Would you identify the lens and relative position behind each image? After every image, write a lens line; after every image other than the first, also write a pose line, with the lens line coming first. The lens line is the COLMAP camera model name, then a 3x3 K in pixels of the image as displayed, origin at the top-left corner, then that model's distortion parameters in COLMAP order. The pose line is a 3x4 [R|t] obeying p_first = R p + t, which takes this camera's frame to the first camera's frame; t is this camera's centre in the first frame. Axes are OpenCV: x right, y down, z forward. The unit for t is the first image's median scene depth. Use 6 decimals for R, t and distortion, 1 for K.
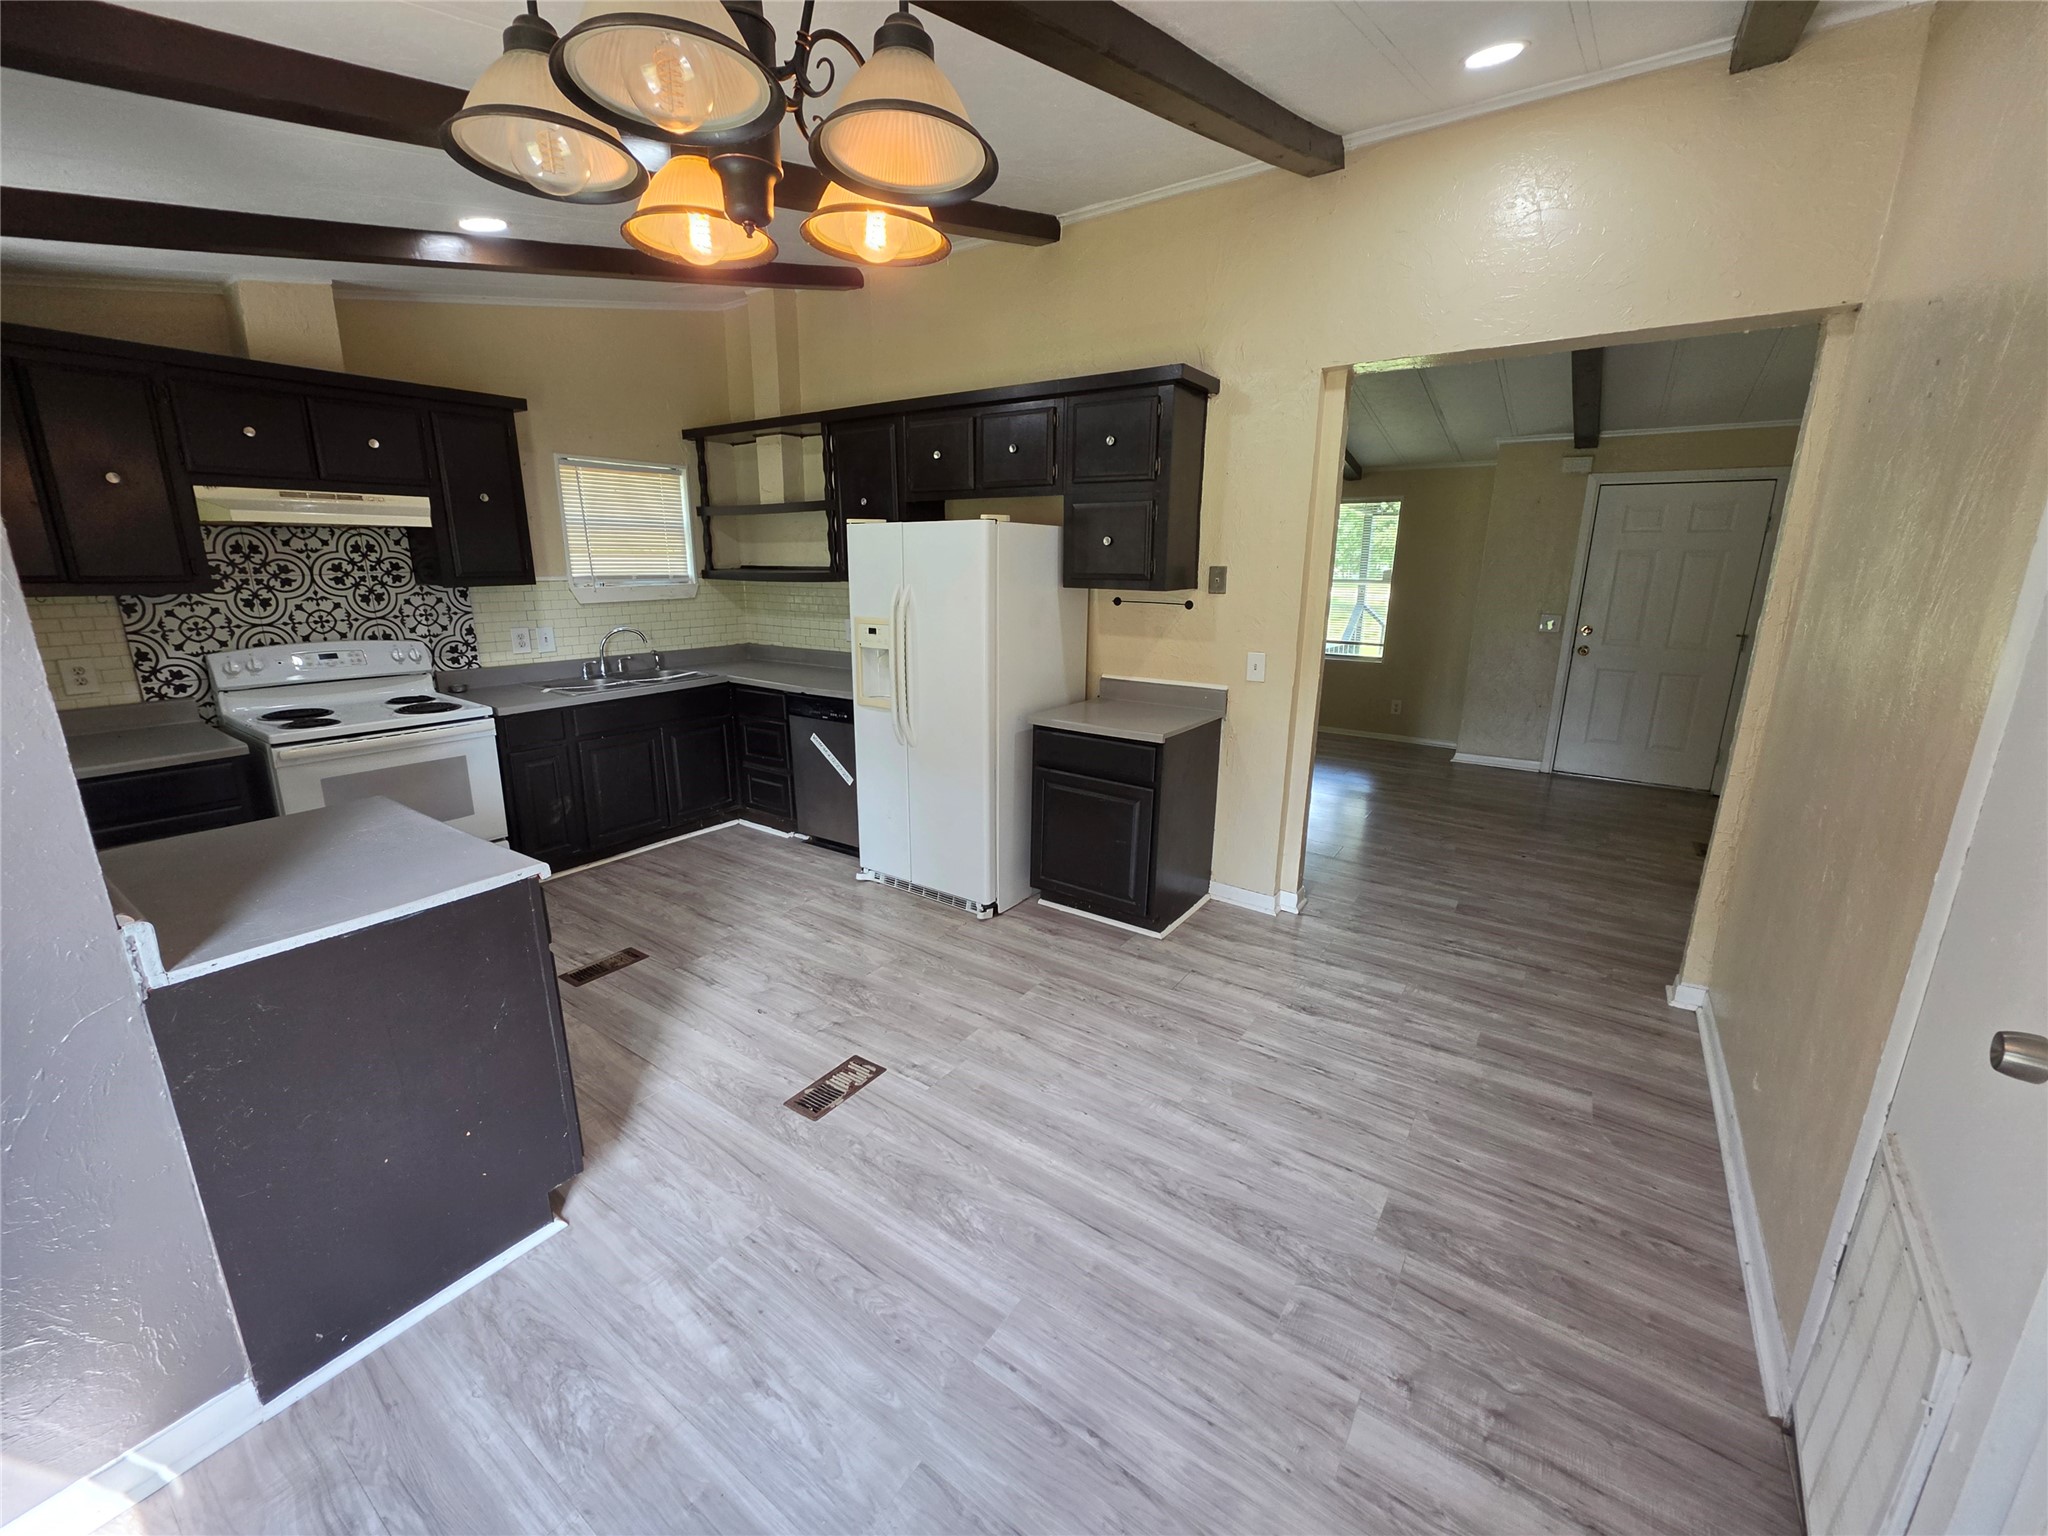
lens RADIAL K [[822.0, 0, 1021.5], [0, 822.0, 758.3], [0, 0, 1]] dist [-0.003227, 0.000121]
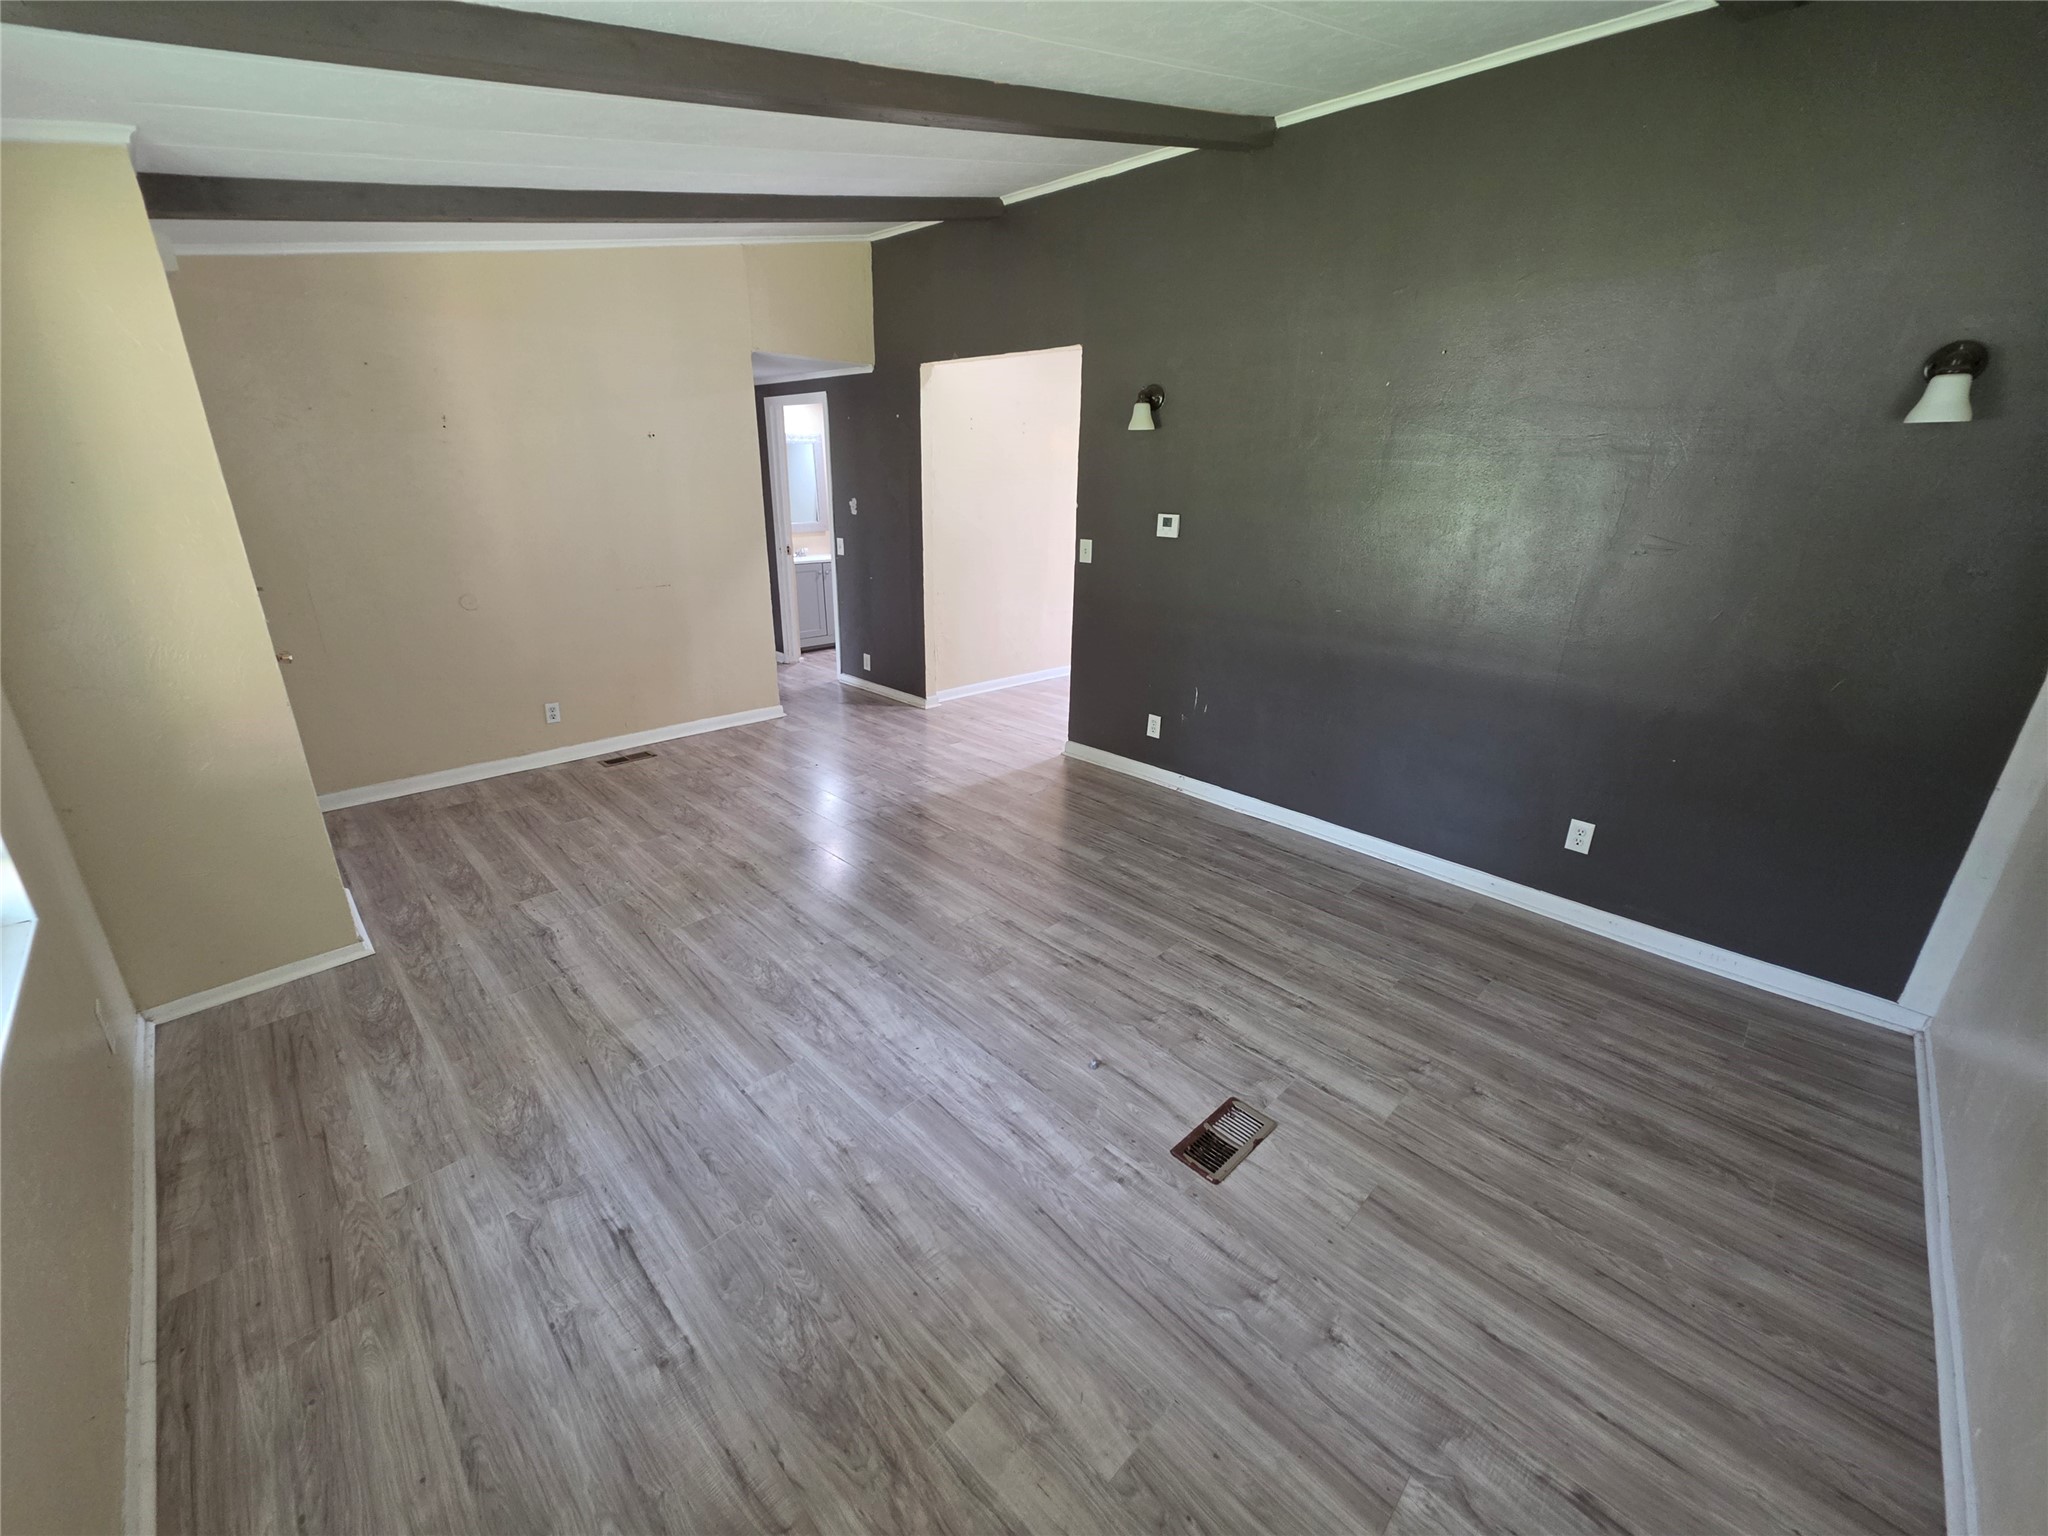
lens RADIAL K [[819.2, 0, 1019.6], [0, 819.2, 763.6], [0, 0, 1]] dist [-0.004051, 0.000875]
pose [[-0.983588, -0.084717, 0.159301, 0.274382], [0.017111, 0.835136, 0.549778, -0.738897], [-0.179614, 0.543481, -0.819980, 2.876237]]
